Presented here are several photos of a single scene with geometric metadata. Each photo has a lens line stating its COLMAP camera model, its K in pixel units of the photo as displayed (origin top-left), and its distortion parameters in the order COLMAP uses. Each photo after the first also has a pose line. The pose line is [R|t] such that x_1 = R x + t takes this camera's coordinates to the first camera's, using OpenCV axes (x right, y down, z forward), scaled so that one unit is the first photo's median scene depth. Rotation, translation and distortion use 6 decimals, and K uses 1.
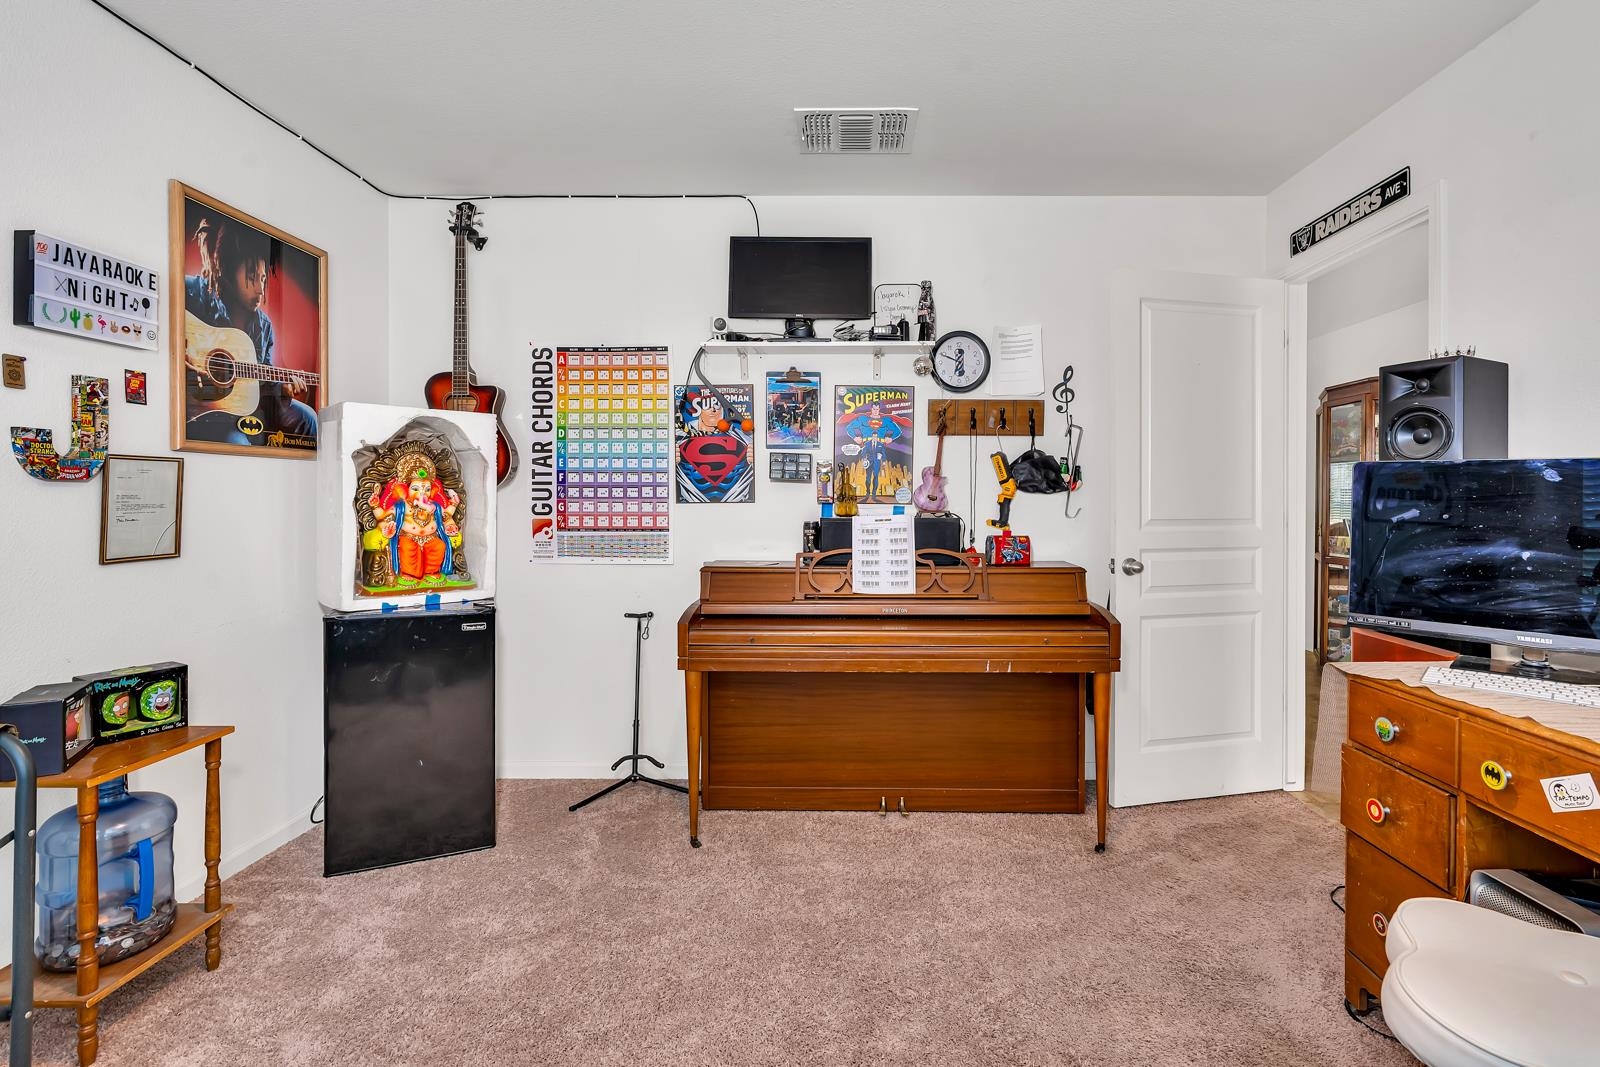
lens RADIAL K [[736.5, 0, 846.0], [0, 736.5, 520.7], [0, 0, 1]] dist [-0.006257, -0.000106]
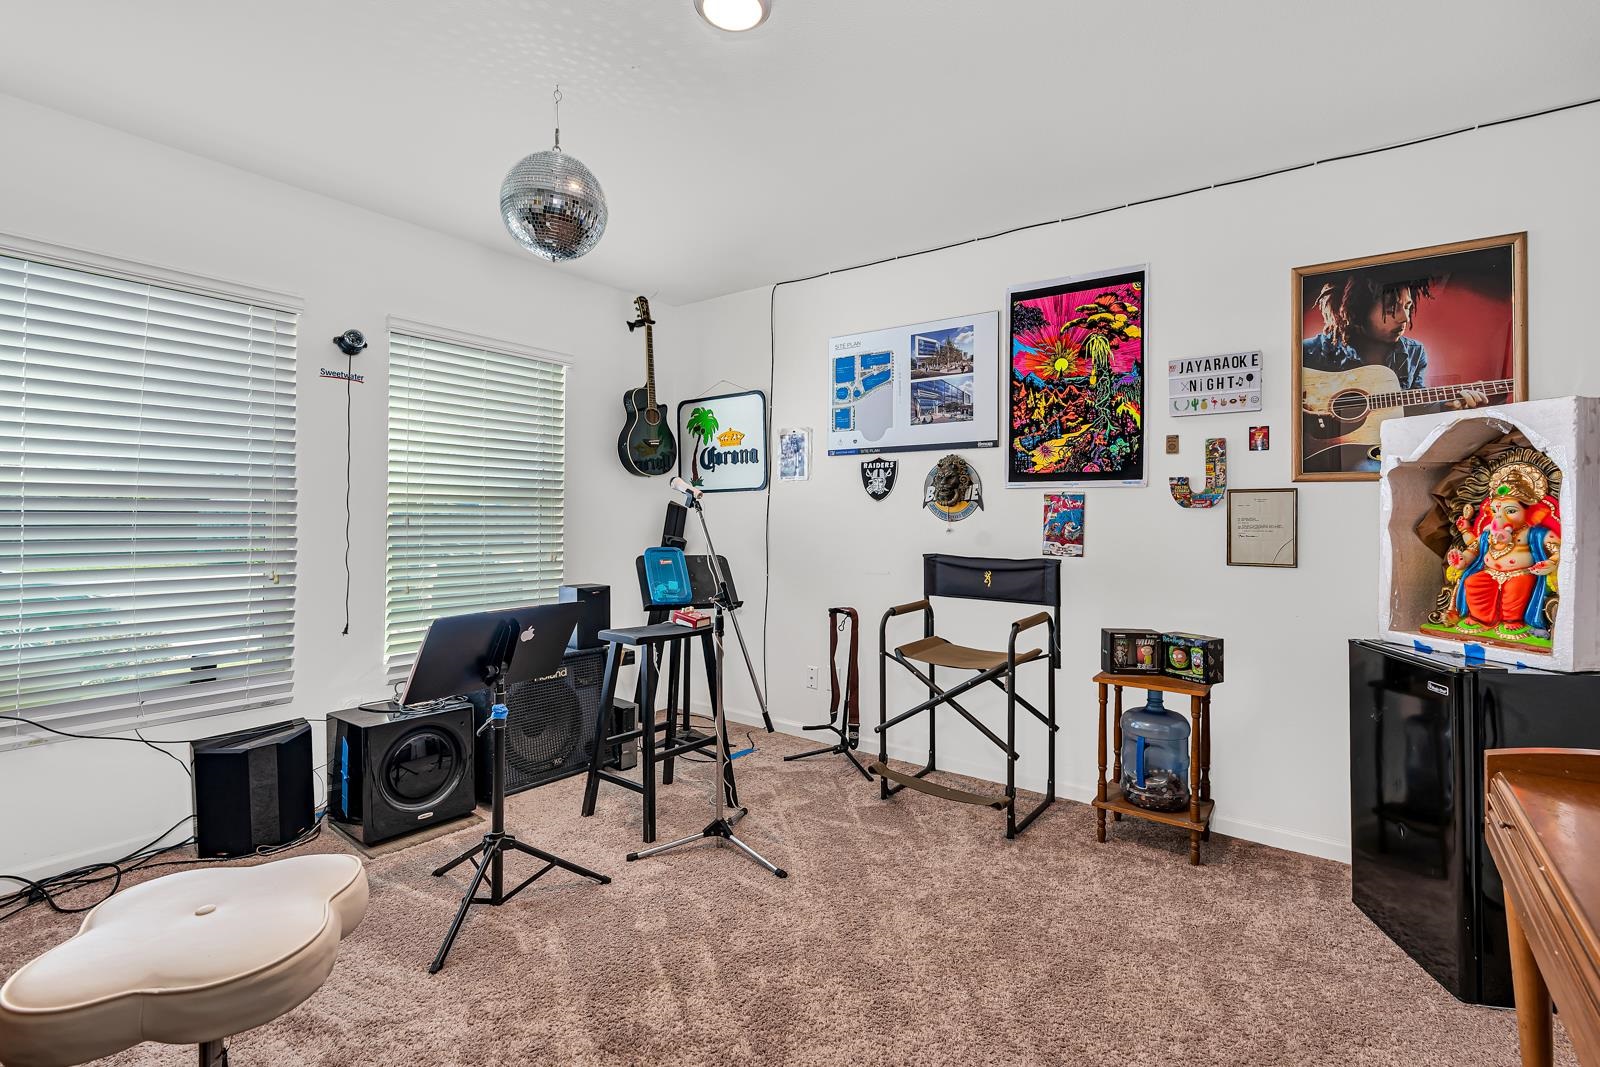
lens RADIAL K [[736.5, 0, 846.0], [0, 736.5, 520.7], [0, 0, 1]] dist [-0.006257, -0.000106]
pose [[-0.570763, -0.003166, -0.821109, 0.593931], [-0.034282, 0.999213, 0.019977, -0.030990], [0.820399, 0.039551, -0.570422, 1.164134]]
